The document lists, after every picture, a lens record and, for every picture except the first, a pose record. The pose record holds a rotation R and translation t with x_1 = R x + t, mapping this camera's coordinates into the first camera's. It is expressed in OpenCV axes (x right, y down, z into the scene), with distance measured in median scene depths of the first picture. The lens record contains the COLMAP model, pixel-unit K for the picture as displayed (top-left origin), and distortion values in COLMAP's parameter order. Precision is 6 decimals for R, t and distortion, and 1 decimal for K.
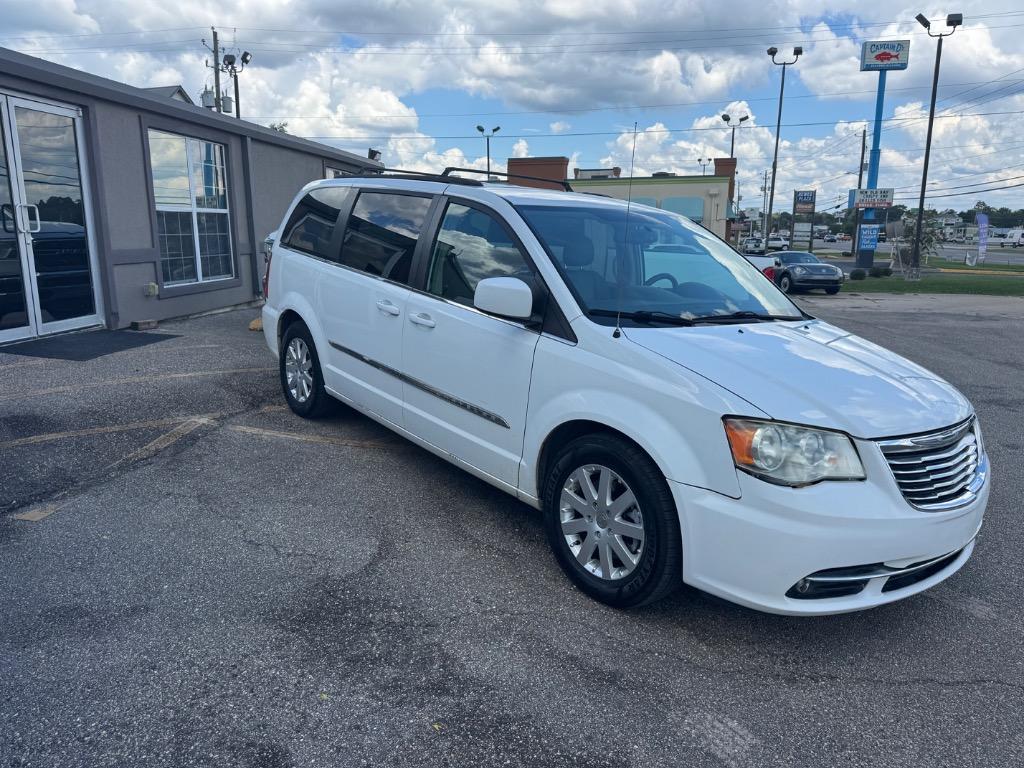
lens RADIAL K [[735.4, 0, 527.3], [0, 735.4, 384.3], [0, 0, 1]] dist [0.006466, -0.000968]
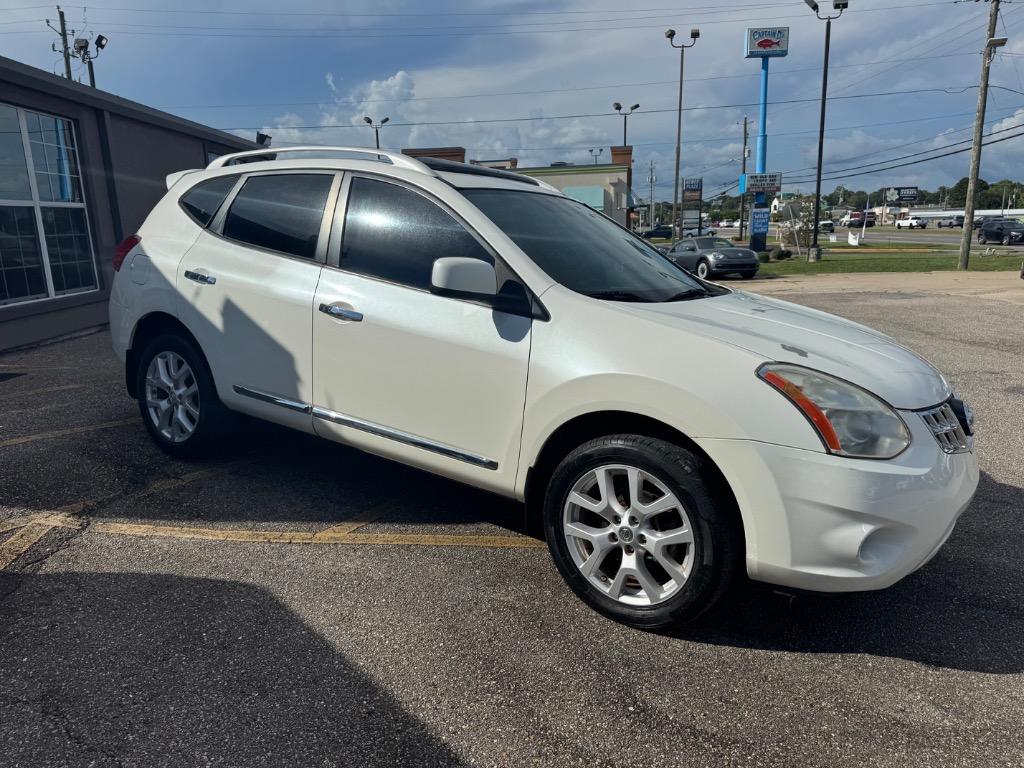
lens RADIAL K [[715.2, 0, 517.1], [0, 715.2, 385.0], [0, 0, 1]] dist [0.023148, -0.024375]
pose [[0.989238, -0.062374, 0.132351, -0.029242], [0.060790, 0.998023, 0.015976, -0.012919], [-0.133086, -0.007758, 0.991074, 0.081292]]
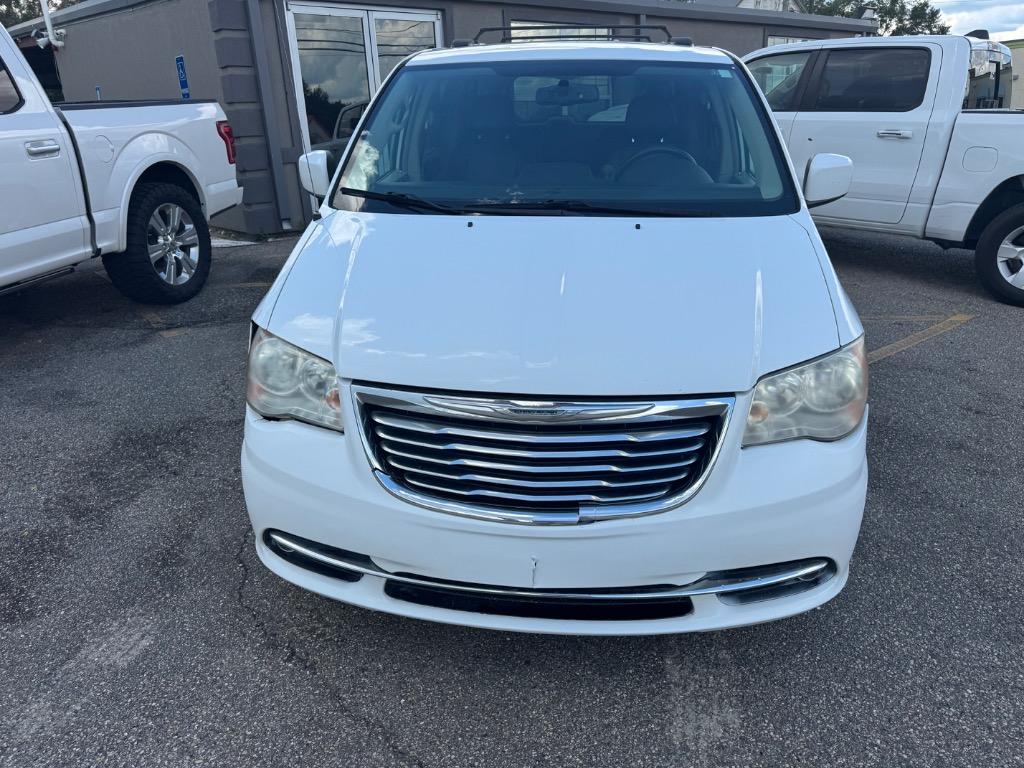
lens RADIAL K [[750.3, 0, 533.6], [0, 750.3, 387.5], [0, 0, 1]] dist [0.012574, -0.001108]
pose [[0.702030, 0.194110, -0.685182, 0.138803], [-0.098877, 0.979385, 0.176149, -0.007325], [0.705250, -0.055913, 0.706751, 0.080658]]
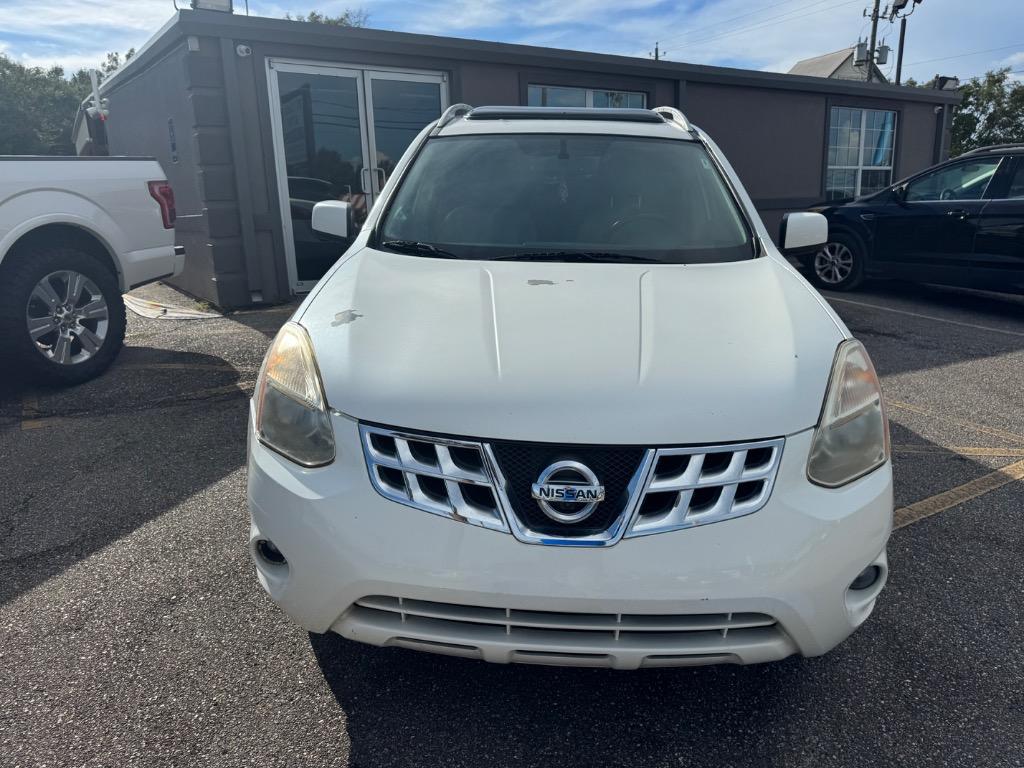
lens RADIAL K [[750.3, 0, 533.6], [0, 750.3, 387.5], [0, 0, 1]] dist [0.012574, -0.001108]
pose [[0.616832, 0.156759, -0.771327, 0.122841], [-0.133726, 0.986591, 0.093566, -0.016719], [0.775652, 0.045432, 0.629524, 0.148298]]
